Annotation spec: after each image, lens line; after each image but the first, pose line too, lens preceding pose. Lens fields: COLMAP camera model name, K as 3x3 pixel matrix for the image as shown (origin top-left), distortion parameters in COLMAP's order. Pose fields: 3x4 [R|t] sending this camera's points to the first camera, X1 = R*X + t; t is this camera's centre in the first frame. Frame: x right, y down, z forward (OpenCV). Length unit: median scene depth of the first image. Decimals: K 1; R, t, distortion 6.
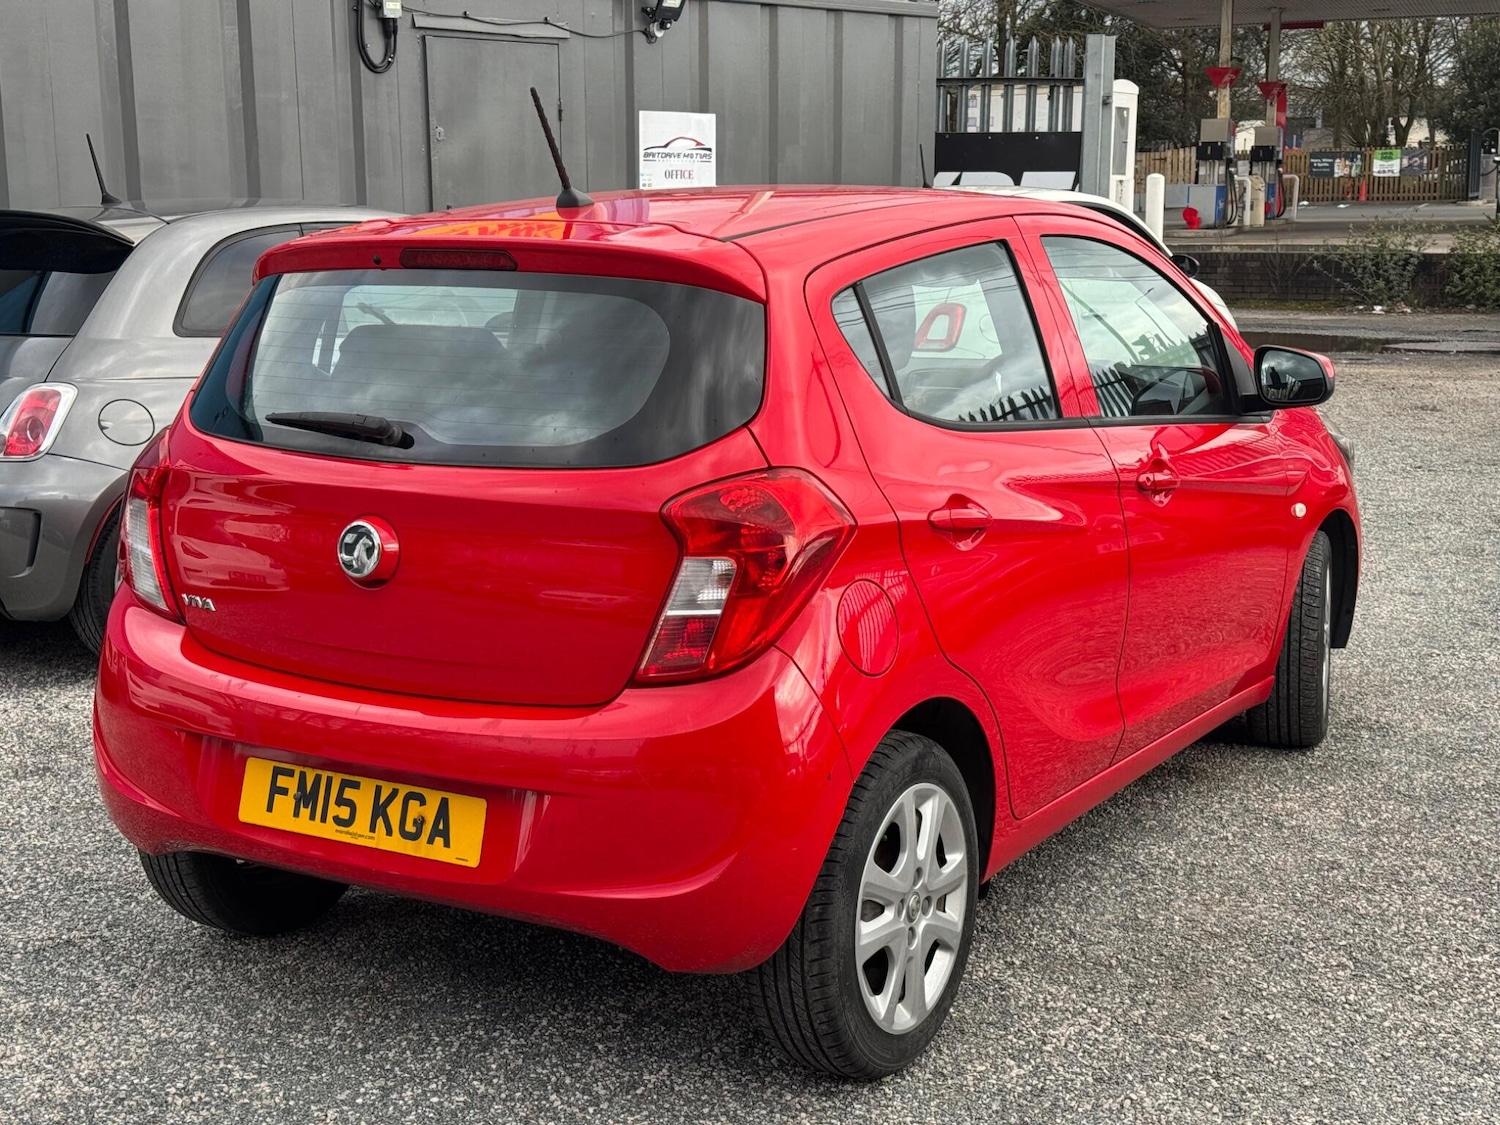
lens RADIAL K [[2100.3, 0, 750.0], [0, 2100.3, 562.5], [0, 0, 1]] dist [0.119318, -0.006529]
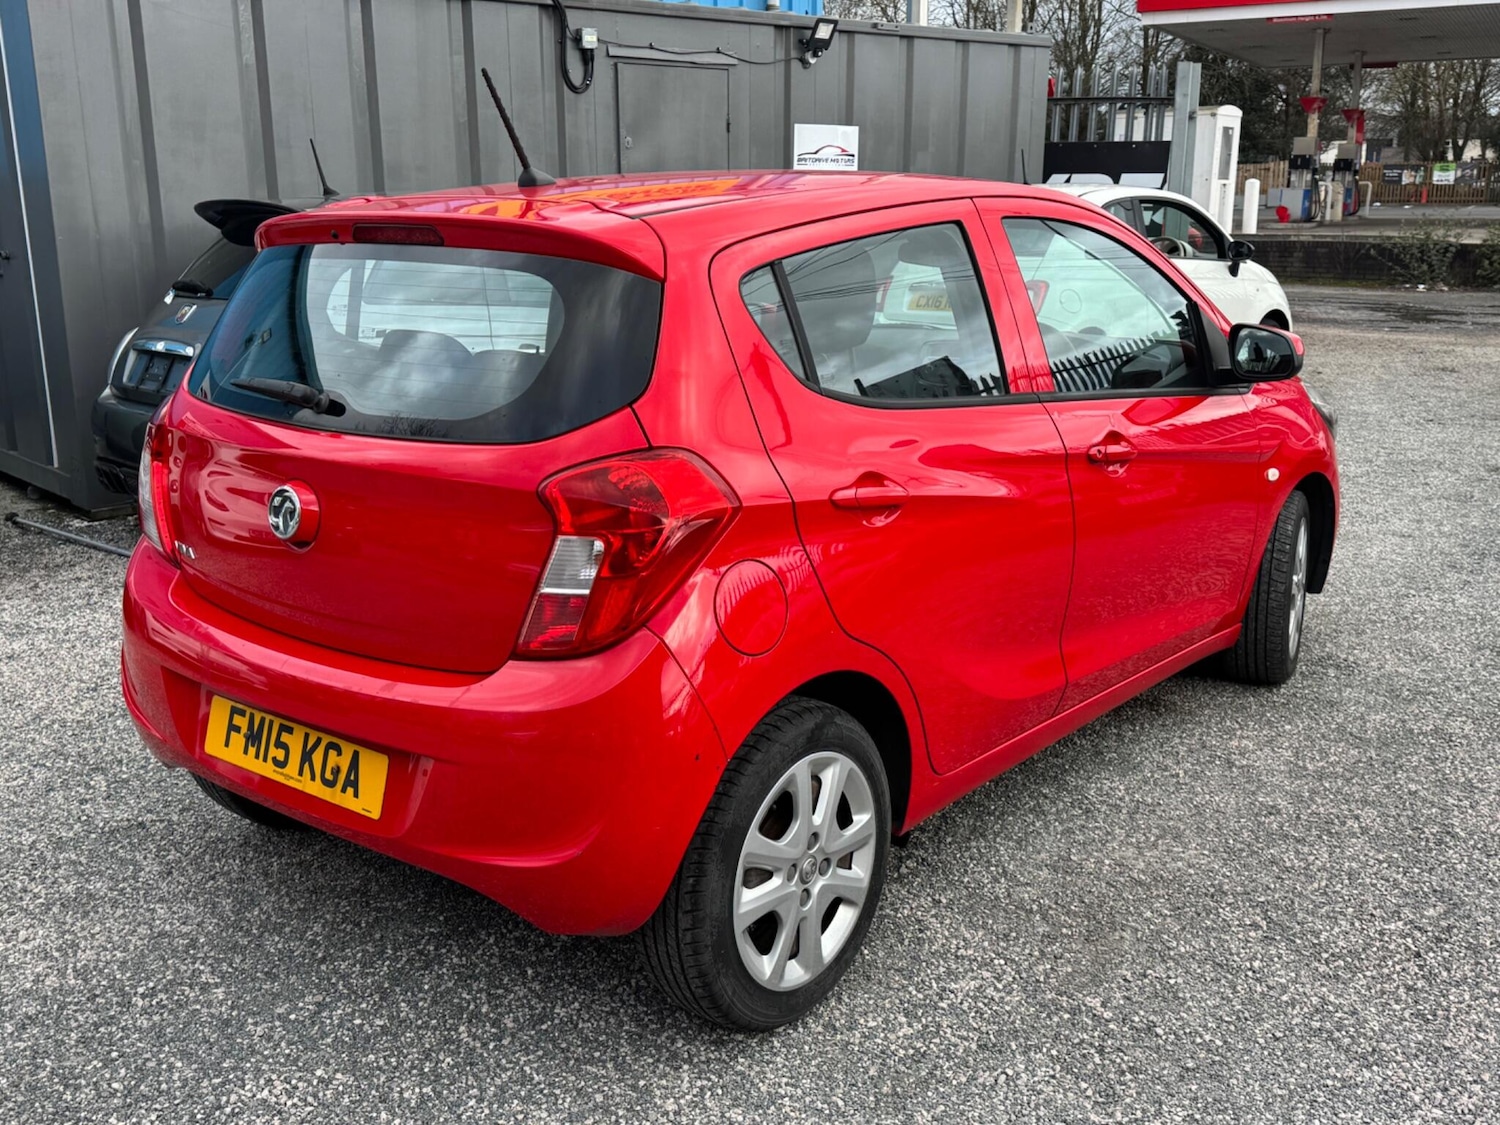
lens RADIAL K [[1481.5, 0, 745.4], [0, 1481.5, 570.2], [0, 0, 1]] dist [0.165290, -0.336988]
pose [[0.990514, 0.035143, -0.132838, 0.135910], [-0.025706, 0.997066, 0.072102, -0.035308], [0.134983, -0.068004, 0.988512, 0.272299]]
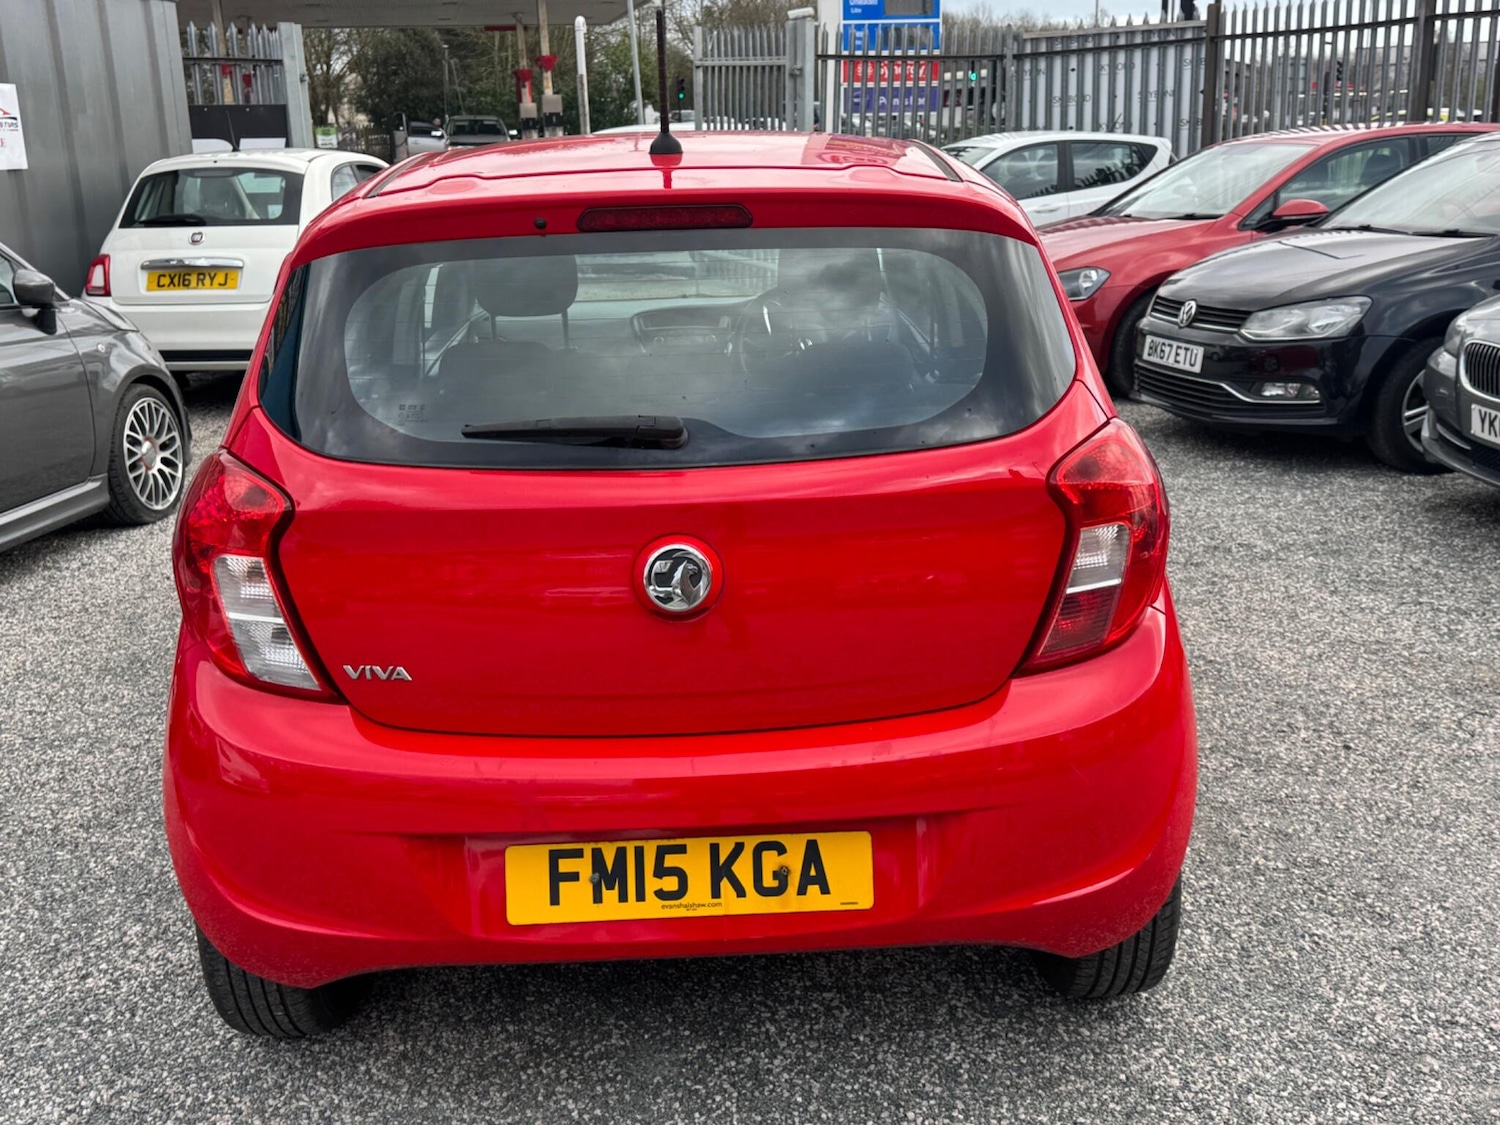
lens RADIAL K [[1481.5, 0, 745.4], [0, 1481.5, 570.2], [0, 0, 1]] dist [0.165290, -0.336988]
pose [[0.837015, -0.169735, 0.520188, -0.441837], [0.120664, 0.984524, 0.127090, -0.075964], [-0.533709, -0.043608, 0.844543, 0.465205]]
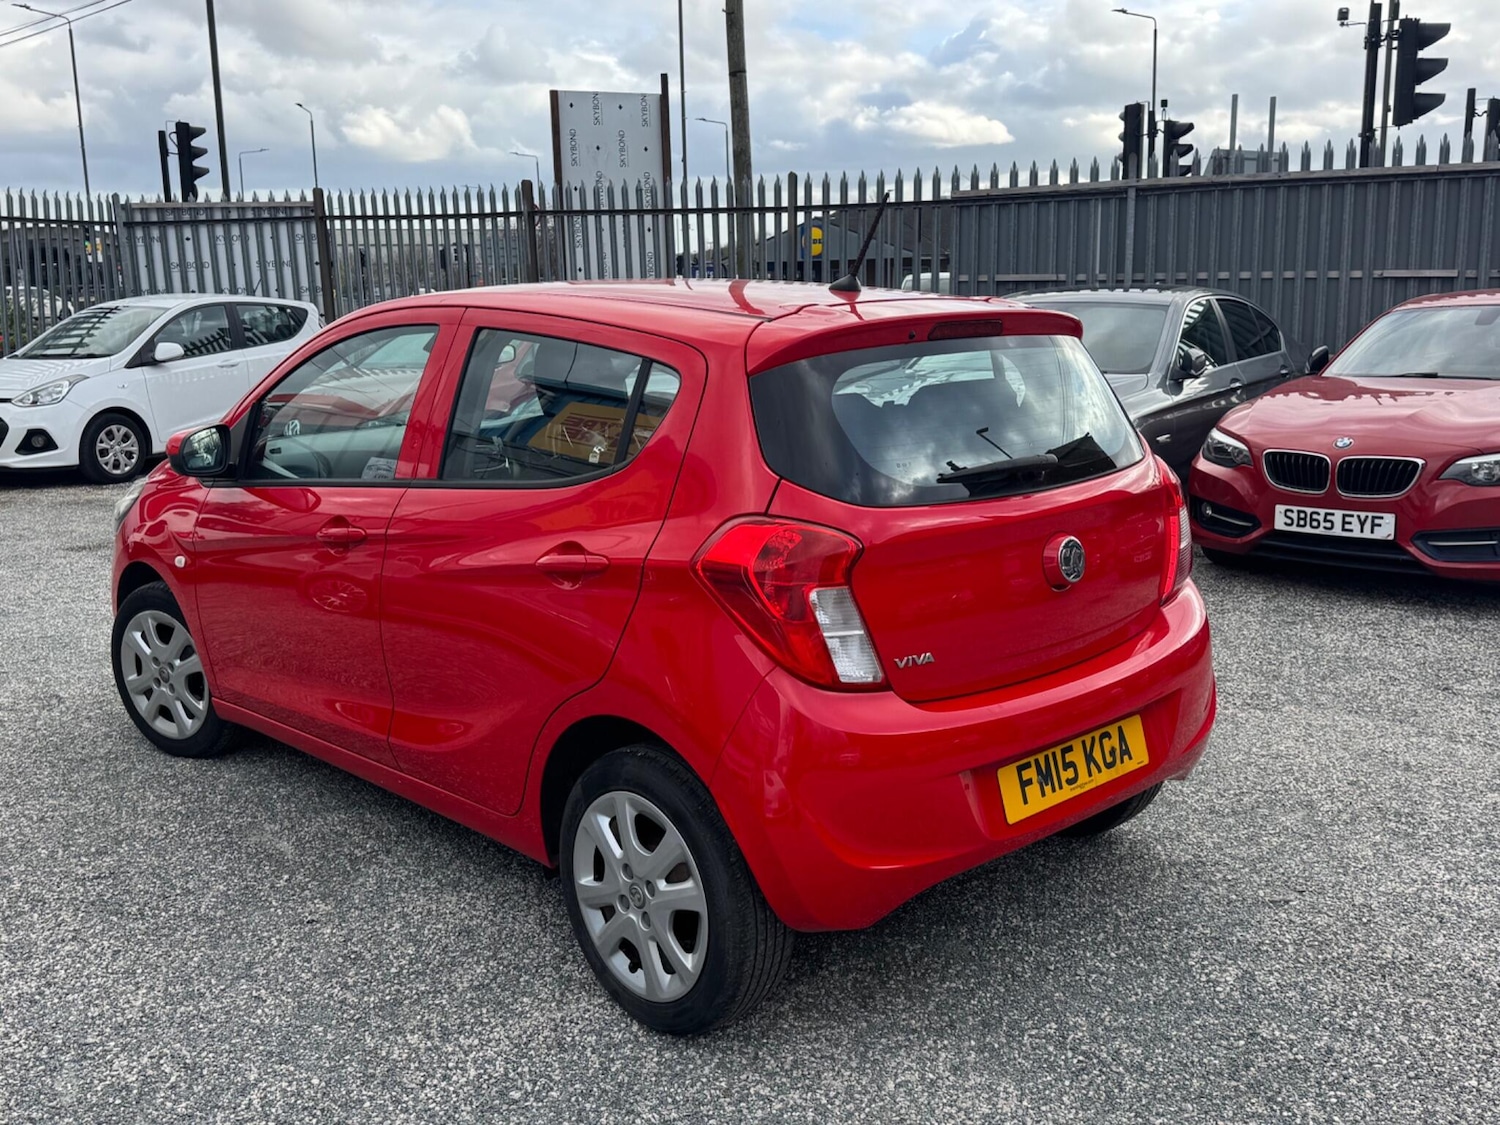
lens RADIAL K [[1408.0, 0, 741.7], [0, 1408.0, 564.0], [0, 0, 1]] dist [0.160427, -0.335845]
pose [[0.266410, -0.187436, 0.945459, -0.977225], [0.187296, 0.972279, 0.139977, -0.149541], [-0.945487, 0.139789, 0.294131, 0.887727]]
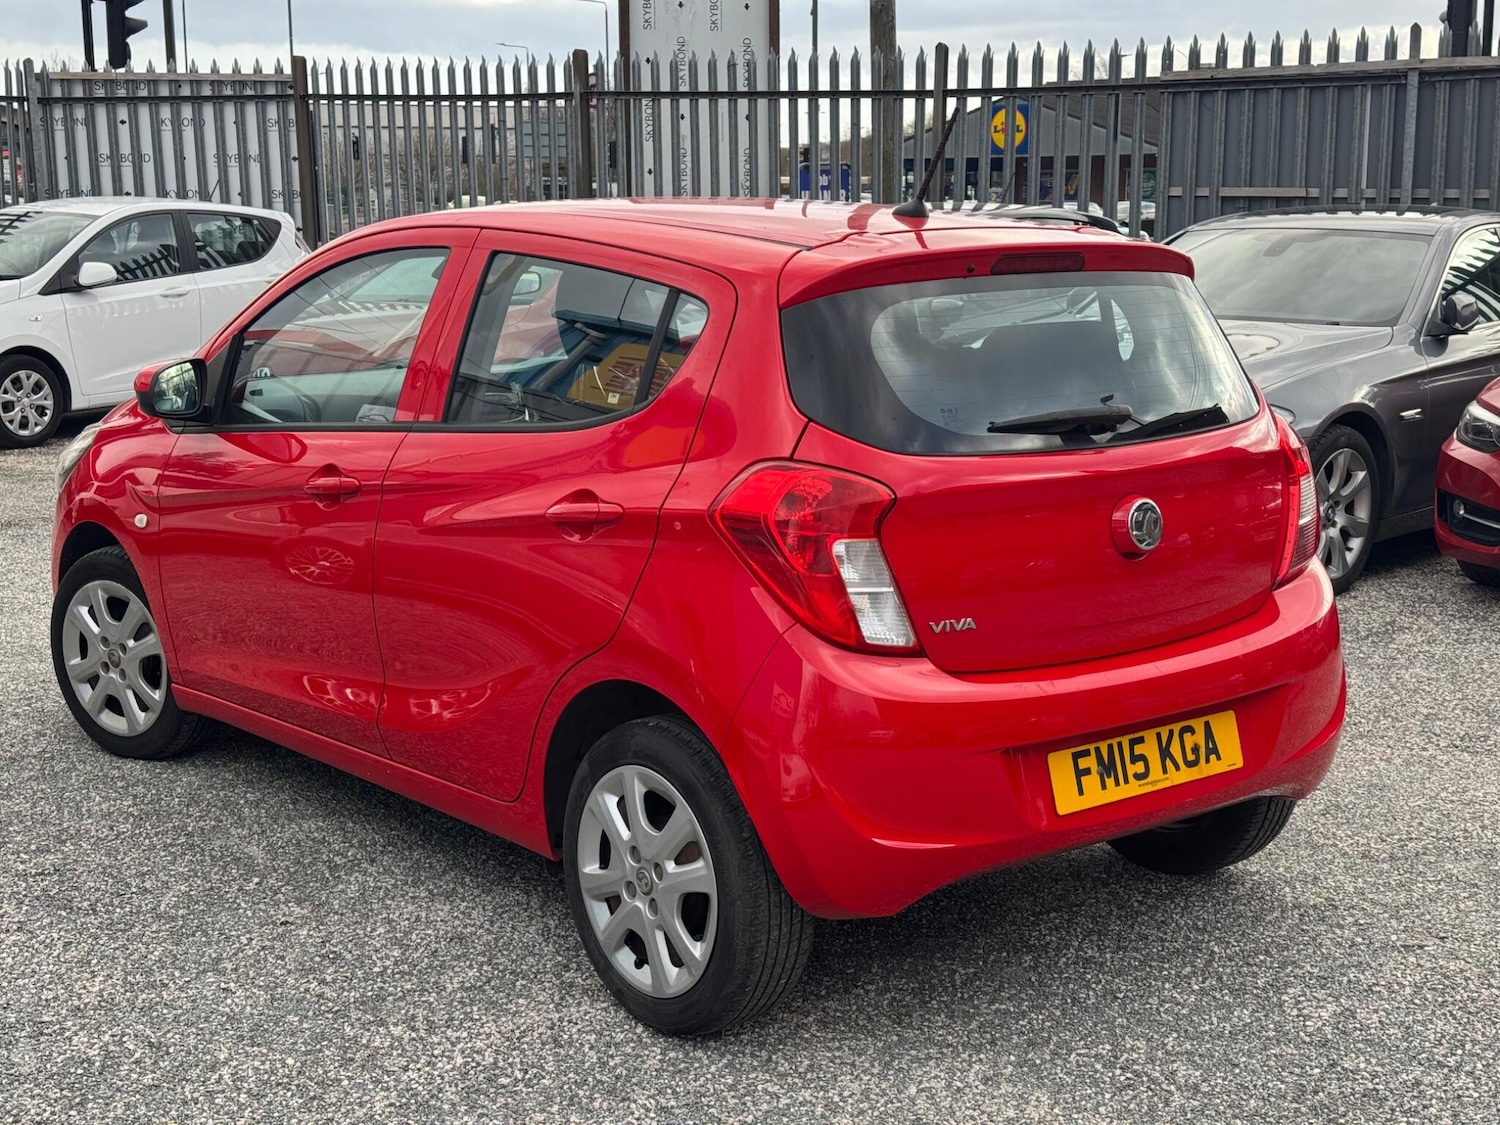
lens RADIAL K [[2100.3, 0, 750.0], [0, 2100.3, 562.5], [0, 0, 1]] dist [0.119318, -0.006529]
pose [[0.334431, -0.160196, 0.928705, -1.216832], [0.167676, 0.979838, 0.108635, -0.134068], [-0.927384, 0.119391, 0.354549, 0.759277]]
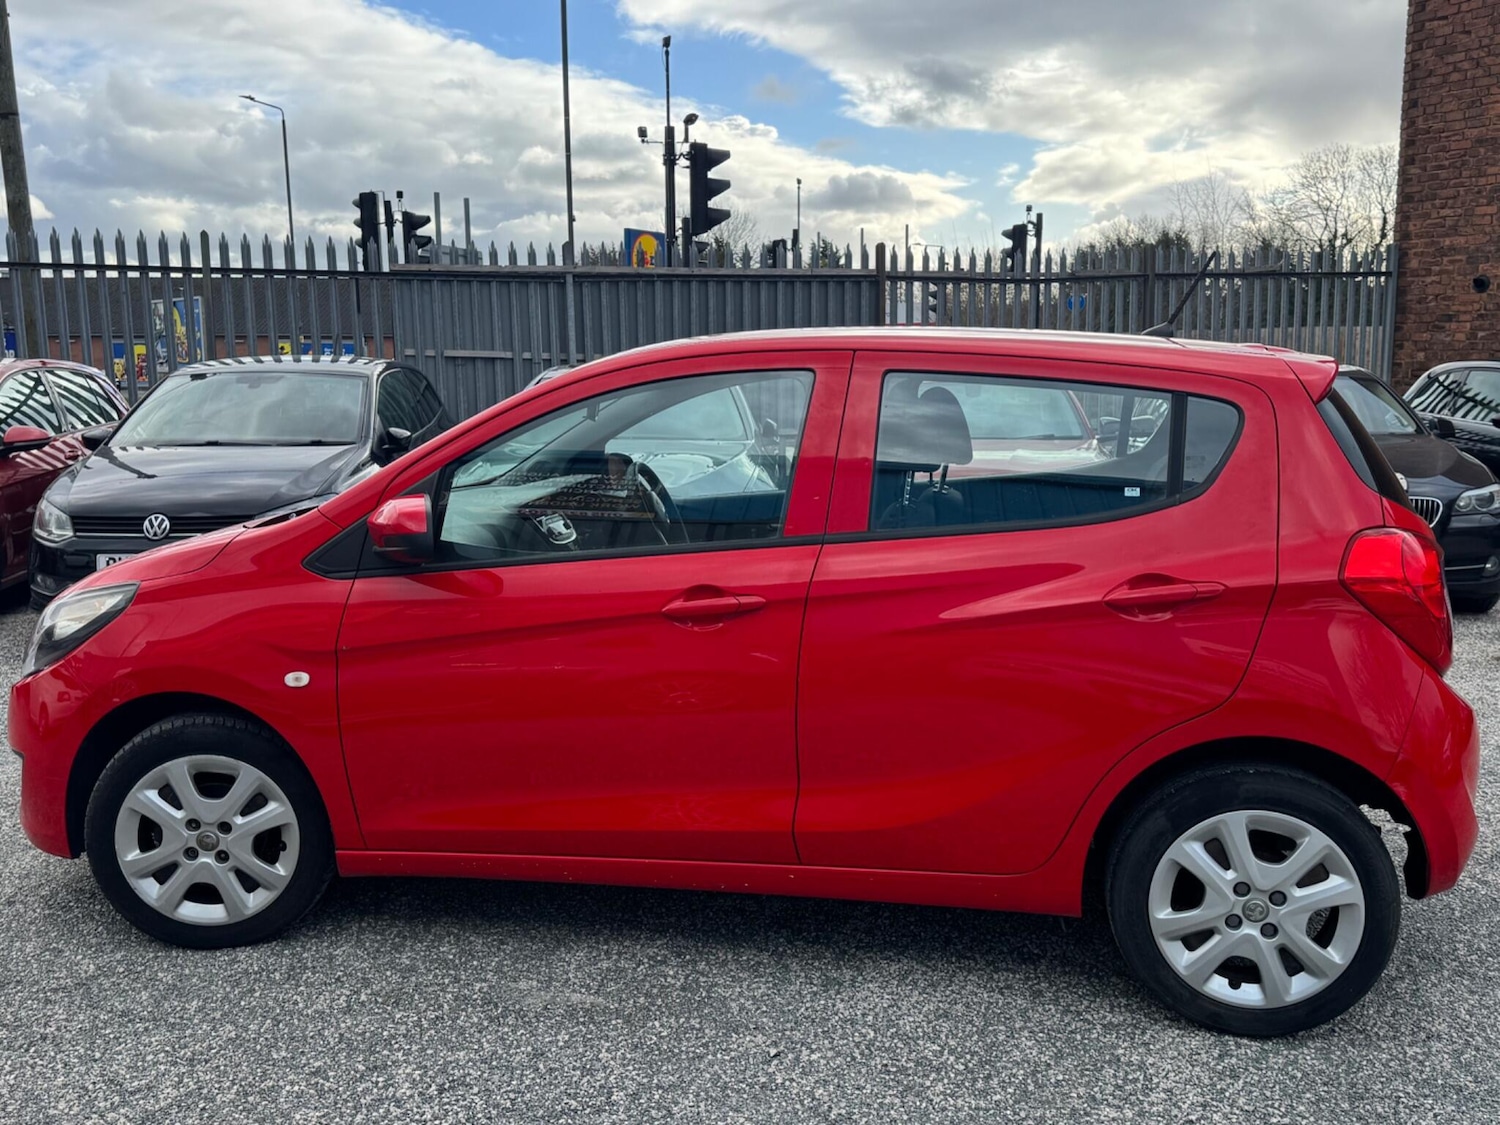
lens RADIAL K [[1408.0, 0, 741.7], [0, 1408.0, 564.0], [0, 0, 1]] dist [0.160427, -0.335845]
pose [[-0.361407, -0.125535, 0.923919, -0.910198], [0.168191, 0.965864, 0.197025, -0.271544], [-0.917113, 0.226601, -0.327956, 1.680610]]
